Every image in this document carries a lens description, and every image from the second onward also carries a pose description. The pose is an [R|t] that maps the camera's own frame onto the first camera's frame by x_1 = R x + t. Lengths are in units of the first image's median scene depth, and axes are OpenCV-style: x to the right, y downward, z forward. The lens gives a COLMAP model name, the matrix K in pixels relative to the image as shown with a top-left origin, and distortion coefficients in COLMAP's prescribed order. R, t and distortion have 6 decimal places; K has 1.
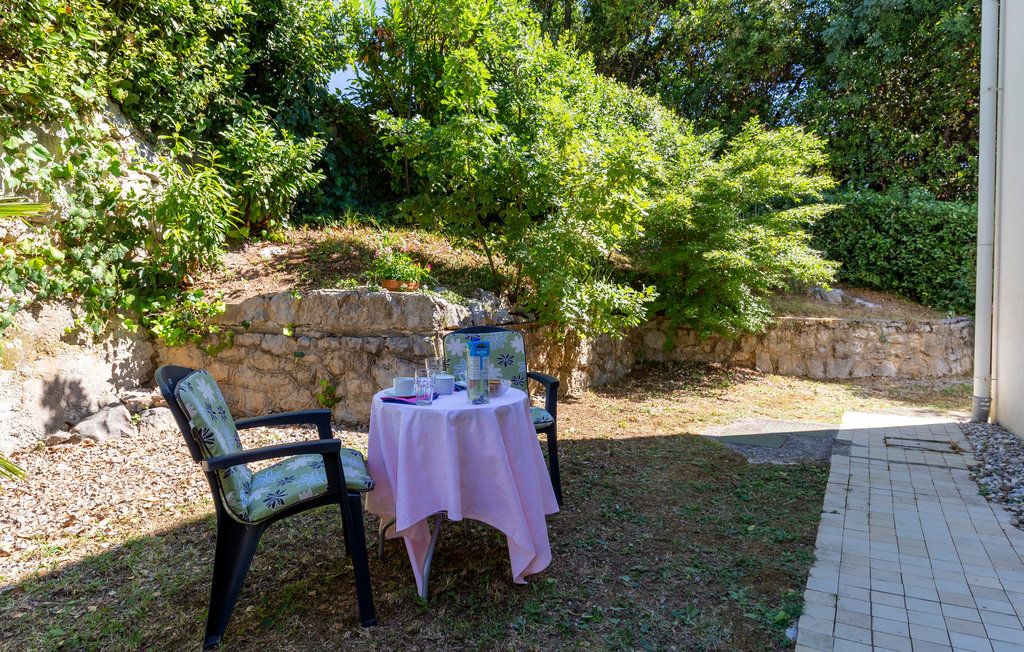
lens RADIAL K [[550.9, 0, 512.0], [0, 550.9, 326.0], [0, 0, 1]] dist [0.005214, 0.000878]
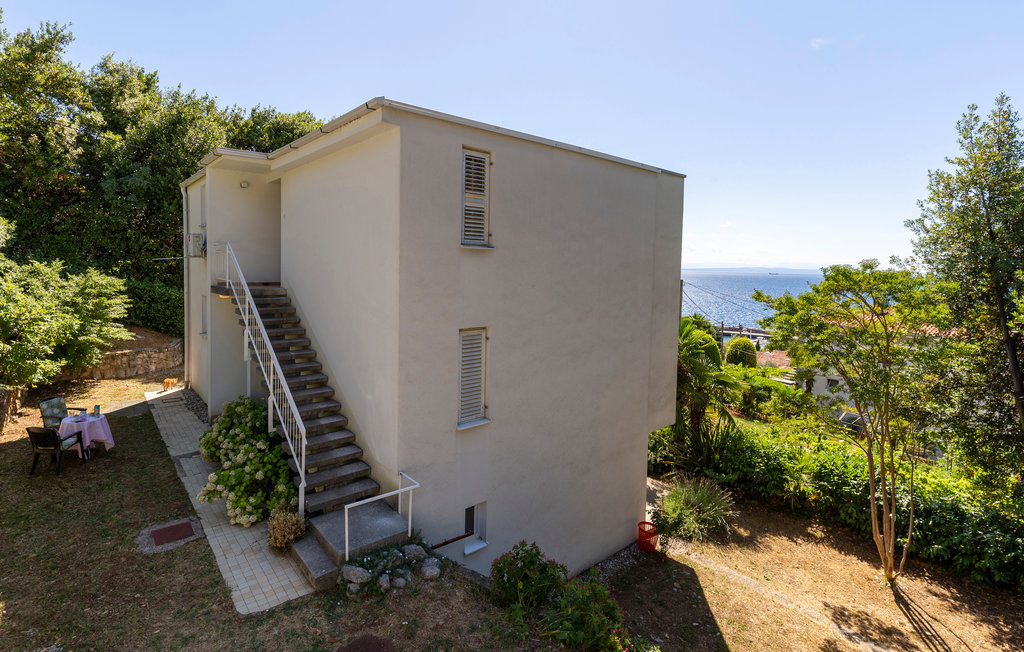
lens RADIAL K [[485.9, 0, 513.7], [0, 485.9, 309.7], [0, 0, 1]] dist [-0.001055, -0.000146]
pose [[0.263409, -0.058166, 0.962929, -0.997960], [-0.020225, 0.997628, 0.065794, -0.369708], [-0.964472, -0.036806, 0.261607, -1.154369]]
